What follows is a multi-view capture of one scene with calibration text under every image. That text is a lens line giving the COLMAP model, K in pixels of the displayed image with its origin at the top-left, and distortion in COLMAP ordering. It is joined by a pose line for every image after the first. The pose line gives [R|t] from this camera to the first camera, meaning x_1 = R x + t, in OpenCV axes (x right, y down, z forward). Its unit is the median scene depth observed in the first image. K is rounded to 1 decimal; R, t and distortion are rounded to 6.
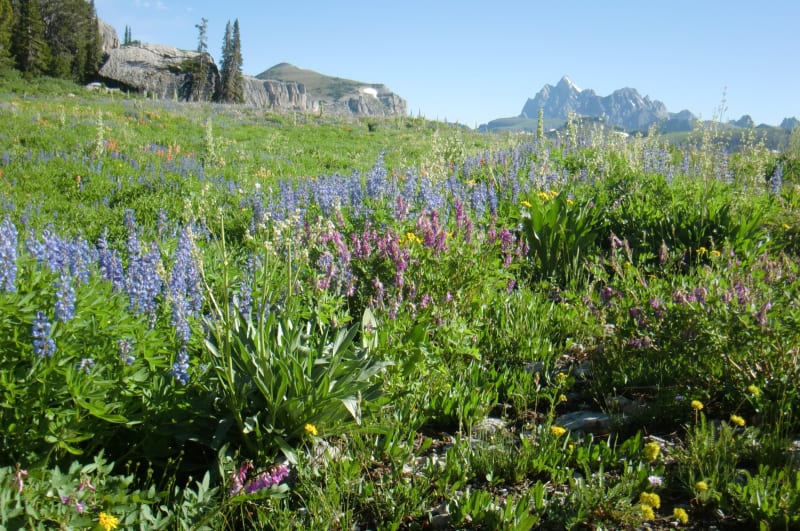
lens RADIAL K [[901.9, 0, 400.0], [0, 901.9, 265.5], [0, 0, 1]] dist [-0.357861, 0.711019]
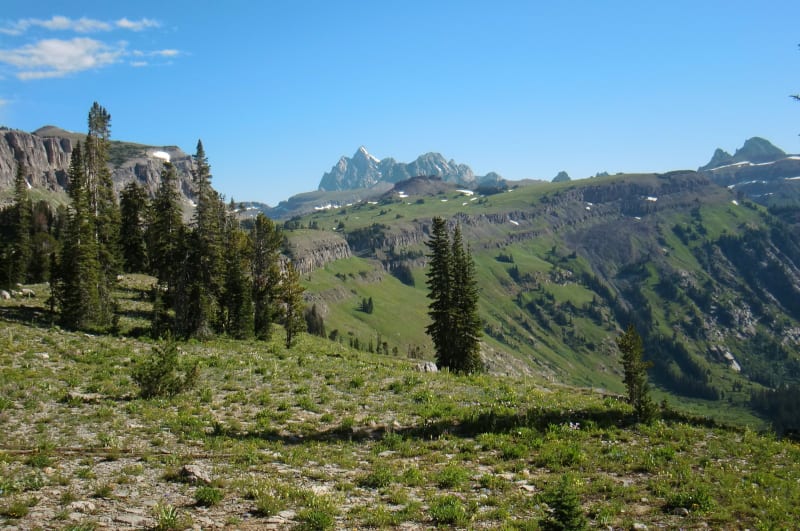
lens RADIAL K [[901.9, 0, 400.0], [0, 901.9, 265.5], [0, 0, 1]] dist [-0.357861, 0.711019]
pose [[0.970924, -0.072091, 0.228277, -0.028813], [0.092646, 0.992429, -0.080632, -0.040154], [-0.220736, 0.099437, 0.970252, 0.483766]]
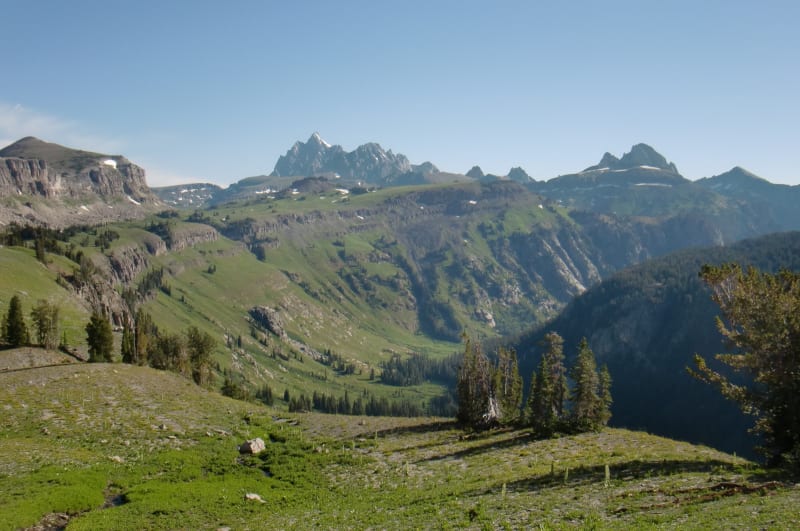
lens RADIAL K [[901.9, 0, 400.0], [0, 901.9, 265.5], [0, 0, 1]] dist [-0.357861, 0.711019]
pose [[0.966110, -0.043844, 0.254380, 0.076086], [0.059137, 0.996853, -0.052785, 0.025155], [-0.251265, 0.066040, 0.965663, -0.300340]]
